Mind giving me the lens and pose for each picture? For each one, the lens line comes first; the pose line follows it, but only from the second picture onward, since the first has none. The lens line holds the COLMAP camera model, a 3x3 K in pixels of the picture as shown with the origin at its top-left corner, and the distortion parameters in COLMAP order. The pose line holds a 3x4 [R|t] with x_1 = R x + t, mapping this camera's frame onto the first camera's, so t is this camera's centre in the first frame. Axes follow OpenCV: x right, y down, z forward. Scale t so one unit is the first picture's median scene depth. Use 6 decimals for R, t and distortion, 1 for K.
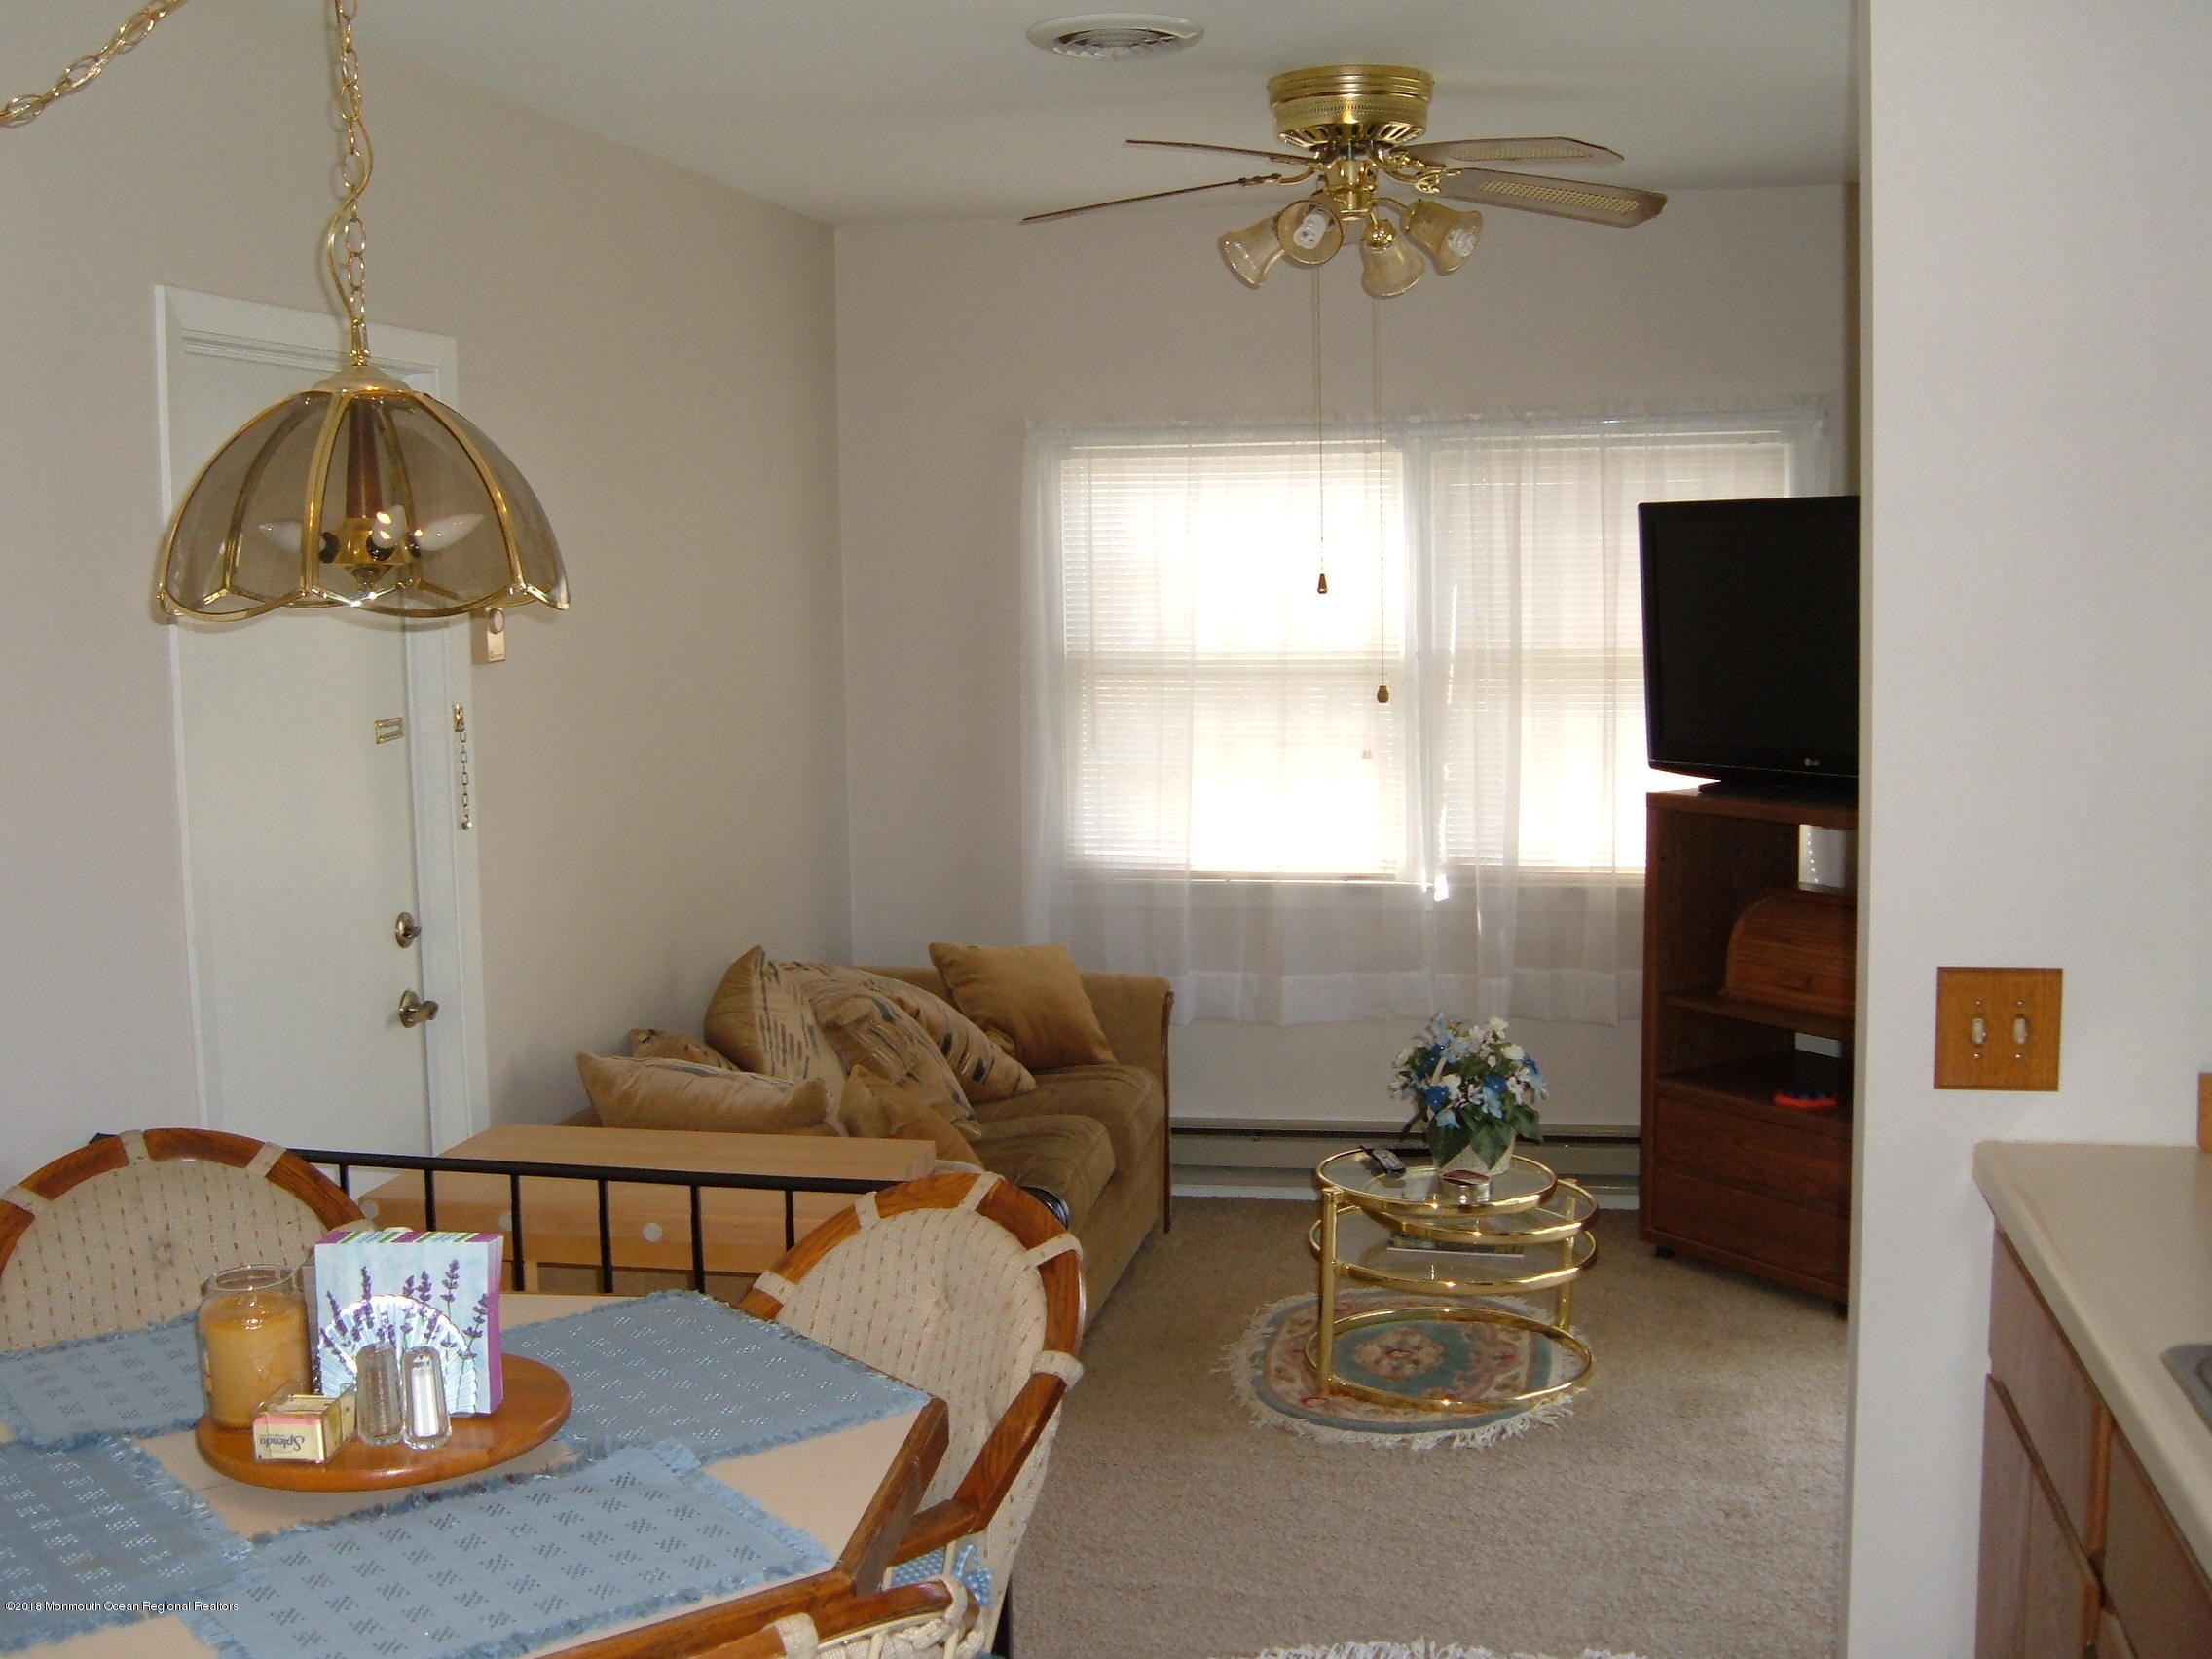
lens RADIAL K [[2476.9, 0, 1070.5], [0, 2476.9, 836.4], [0, 0, 1]] dist [-0.133956, 0.062462]
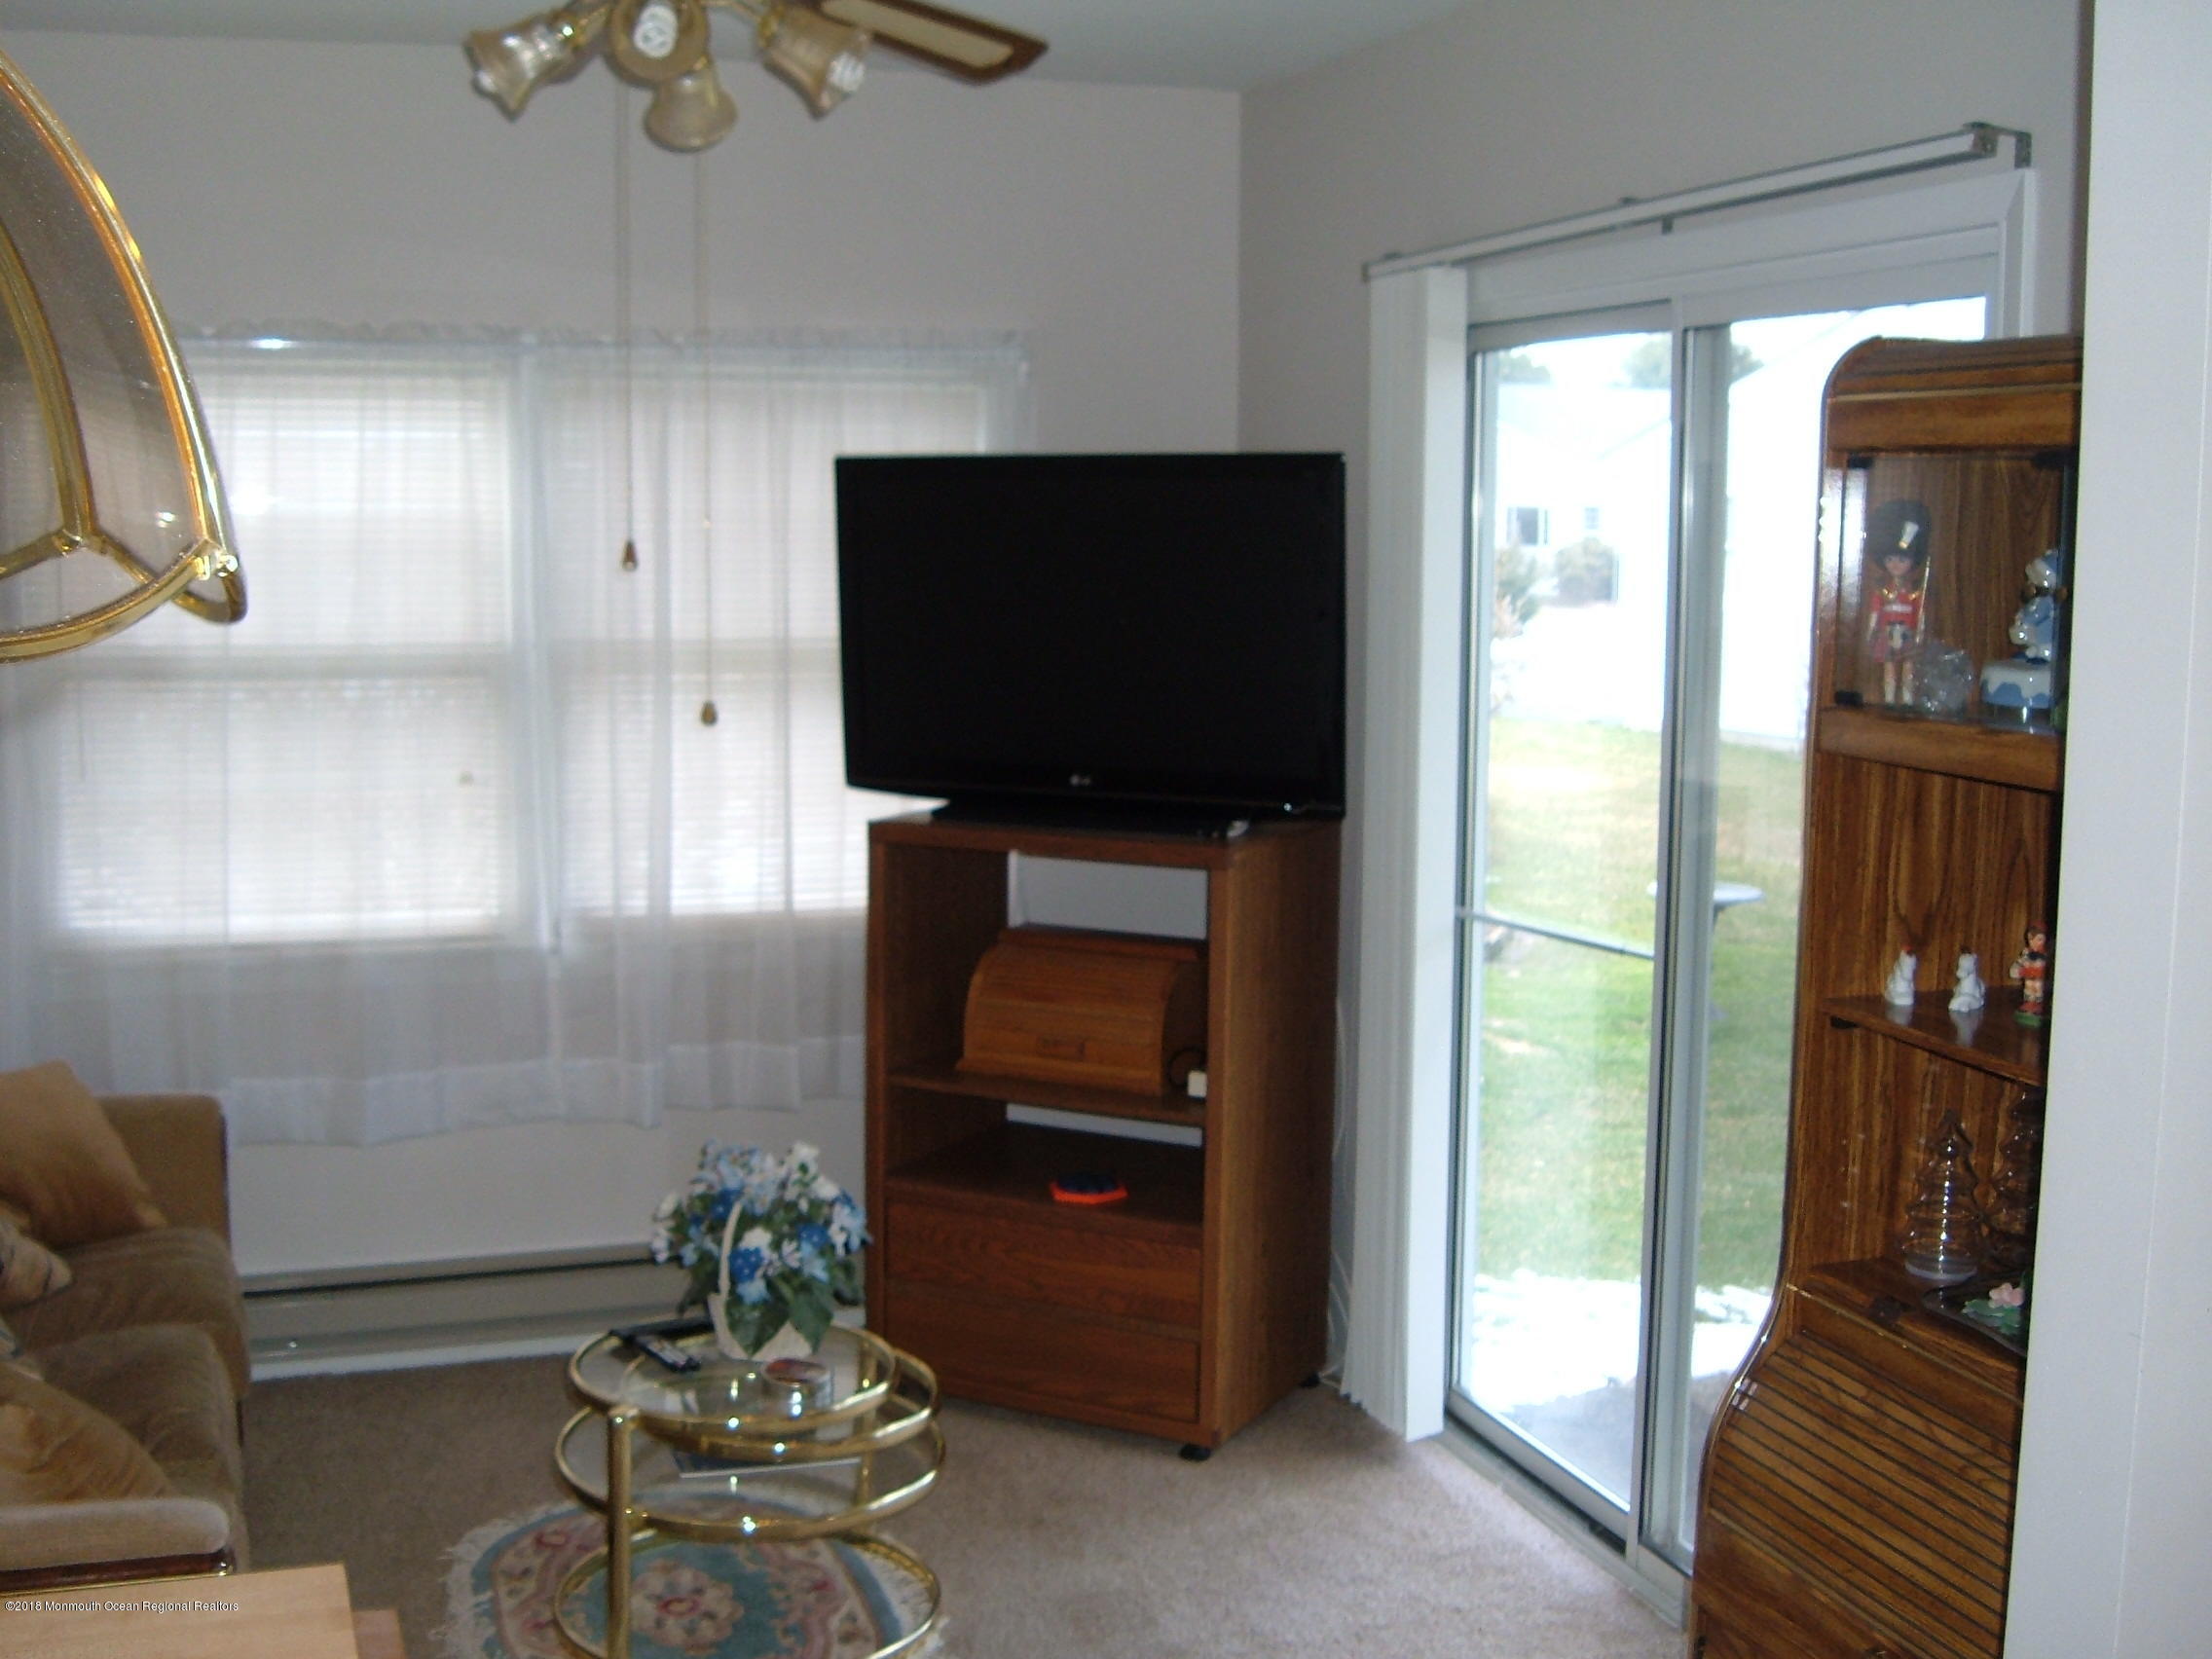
lens RADIAL K [[2476.9, 0, 1070.5], [0, 2476.9, 836.4], [0, 0, 1]] dist [-0.133956, 0.062462]
pose [[0.855537, -0.038294, 0.516324, -0.120901], [0.031286, 0.999262, 0.022272, -0.028852], [-0.516796, -0.002901, 0.856104, 0.284999]]
